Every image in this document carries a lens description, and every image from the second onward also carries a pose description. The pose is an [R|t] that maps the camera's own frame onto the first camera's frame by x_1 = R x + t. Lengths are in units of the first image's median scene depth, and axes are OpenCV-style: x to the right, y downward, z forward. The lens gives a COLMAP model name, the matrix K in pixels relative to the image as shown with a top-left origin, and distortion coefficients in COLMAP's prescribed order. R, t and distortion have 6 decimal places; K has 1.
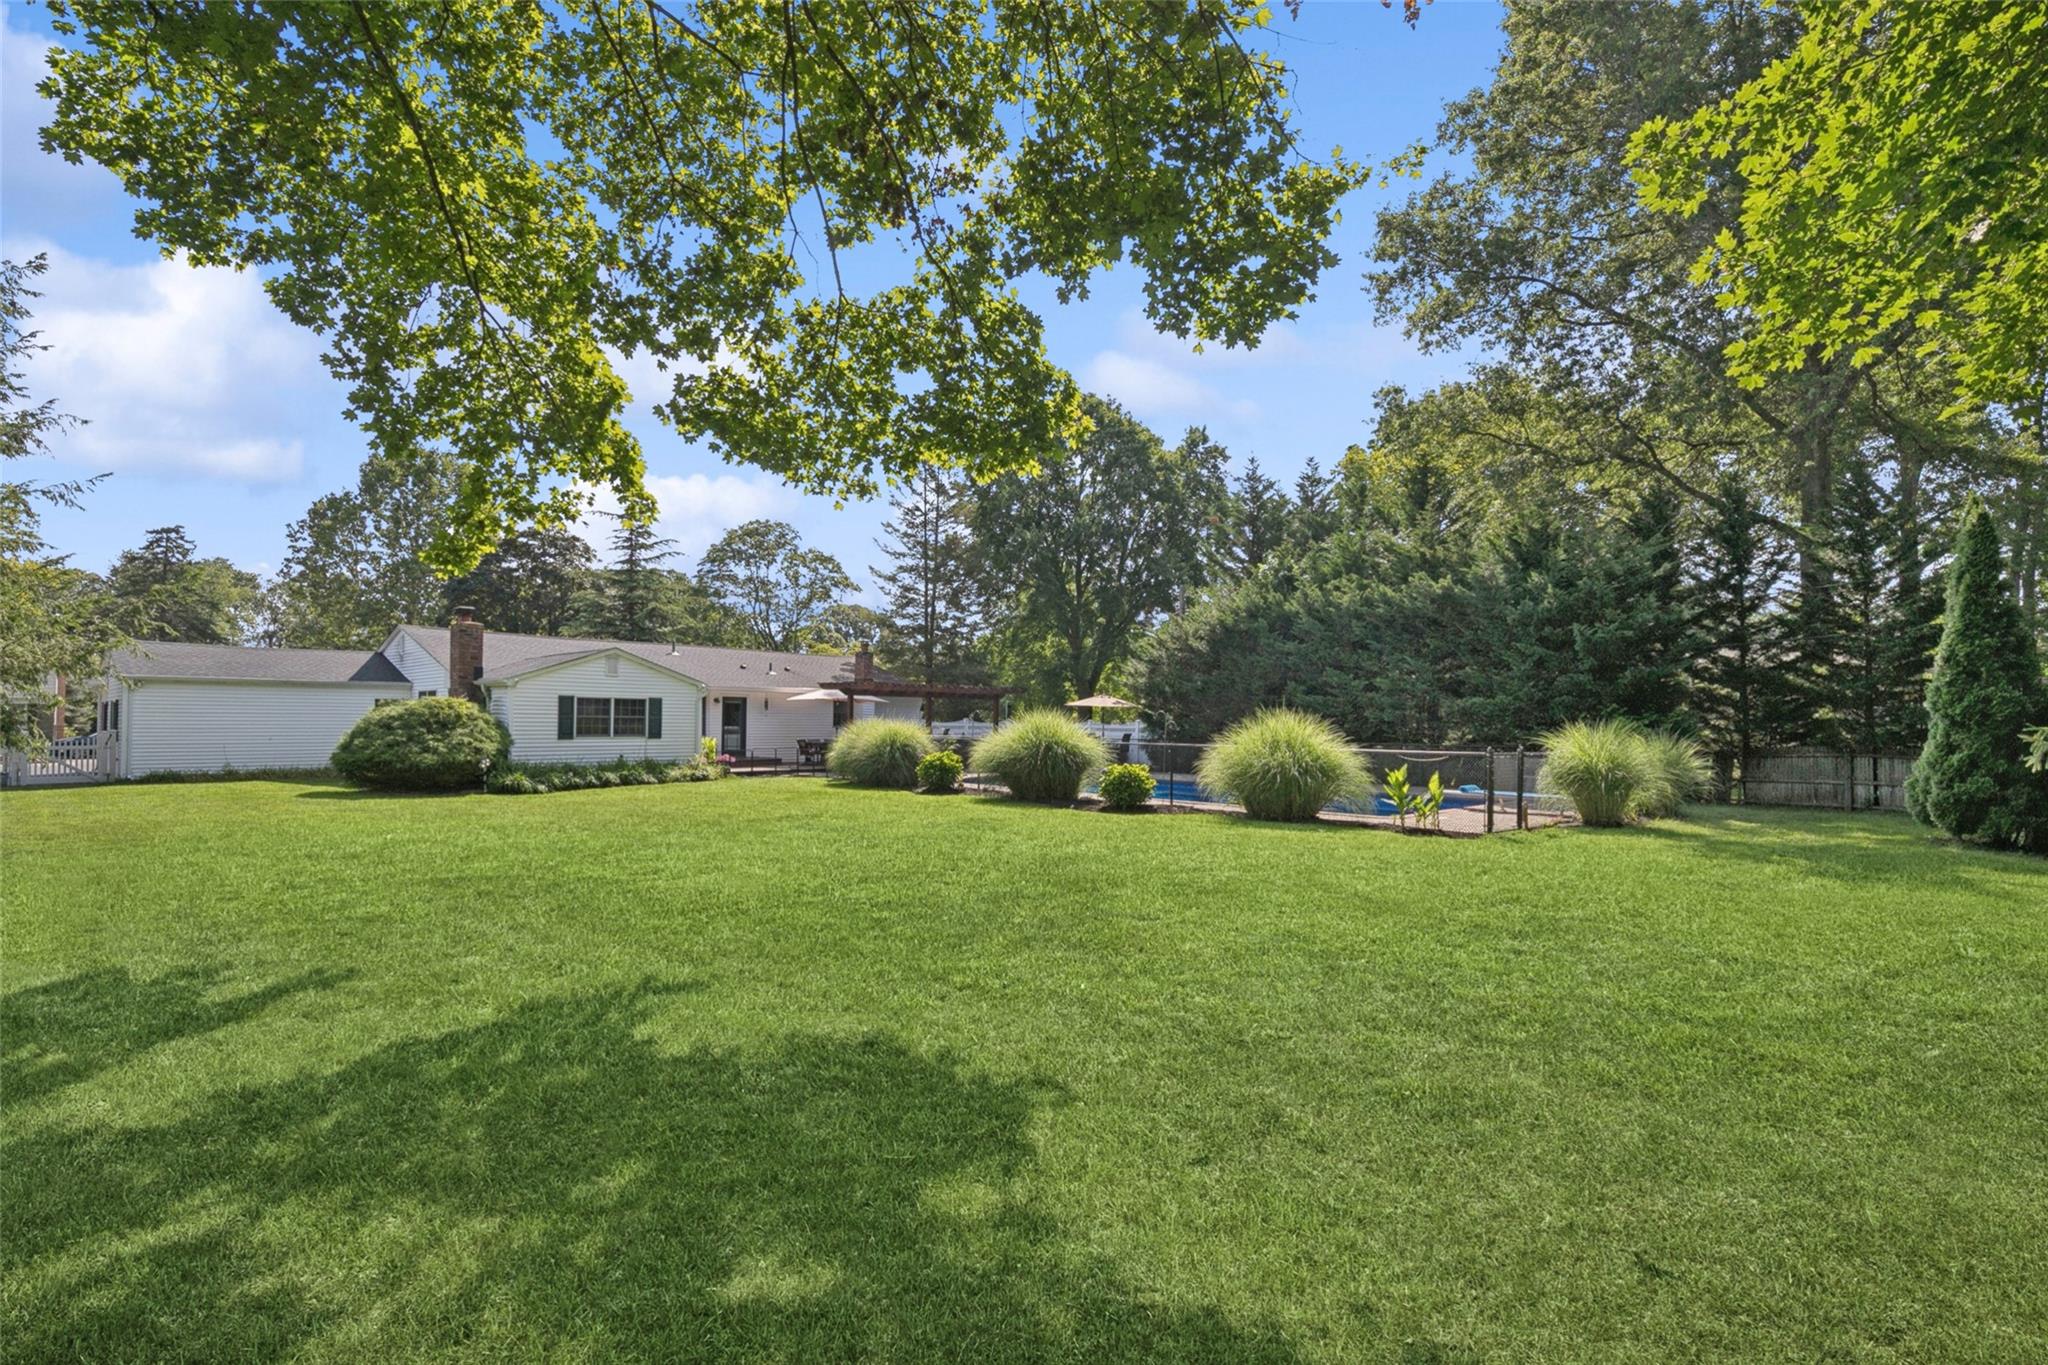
lens RADIAL K [[963.2, 0, 1025.1], [0, 963.2, 690.7], [0, 0, 1]] dist [-0.009398, 0.001841]
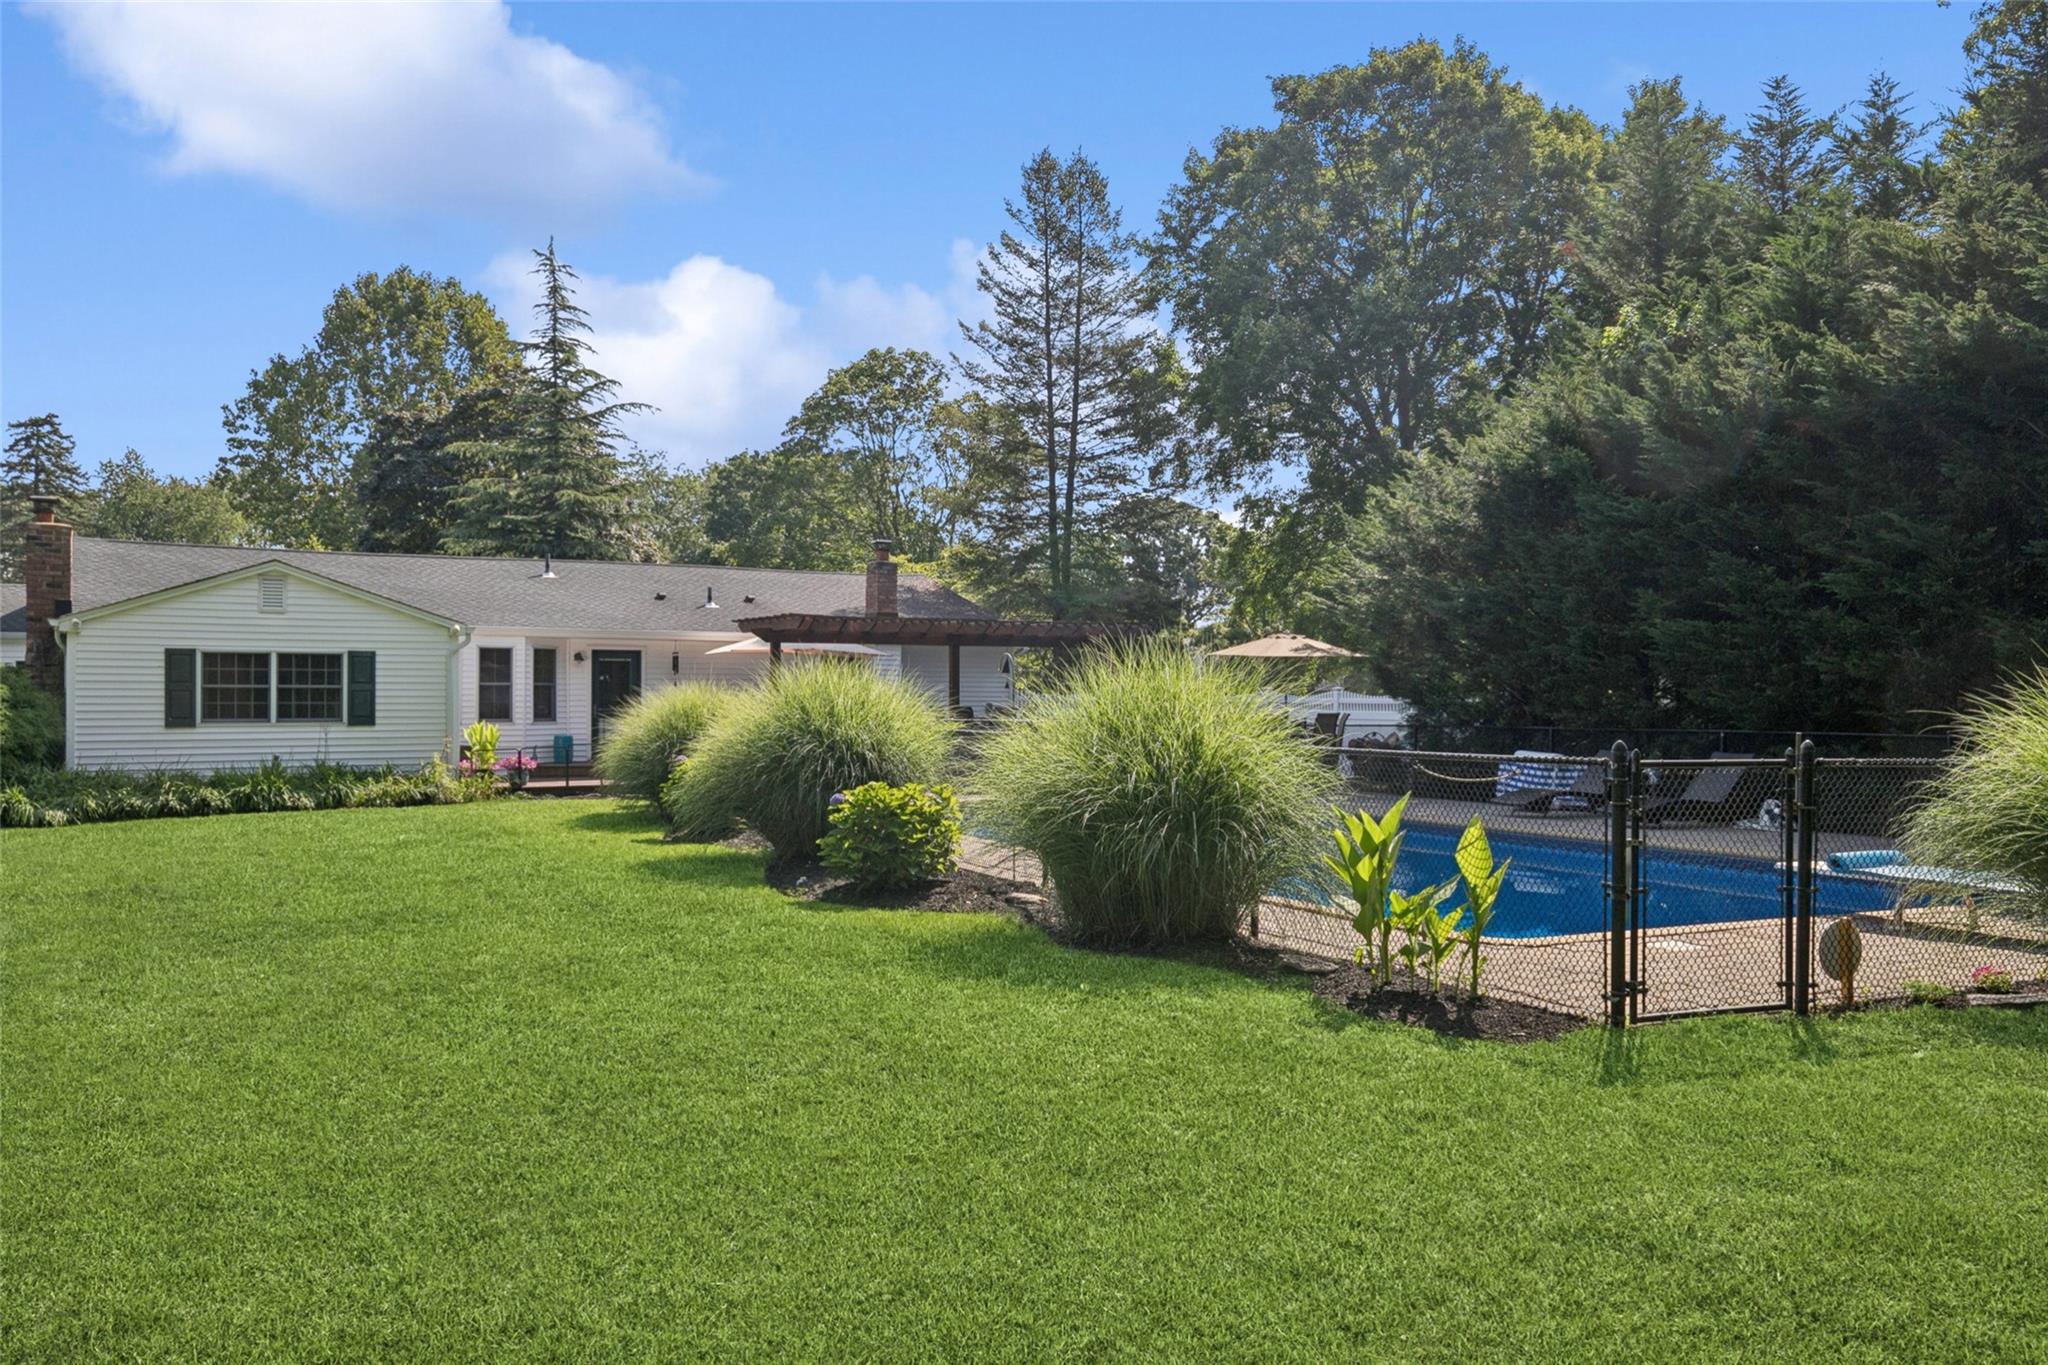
lens RADIAL K [[1614.3, 0, 1023.1], [0, 1614.3, 686.7], [0, 0, 1]] dist [0.031544, 0.000161]
pose [[0.951181, -0.009483, -0.308489, 0.253368], [0.016636, 0.999650, 0.020566, 0.014914], [0.308186, -0.024694, 0.951006, 0.243469]]
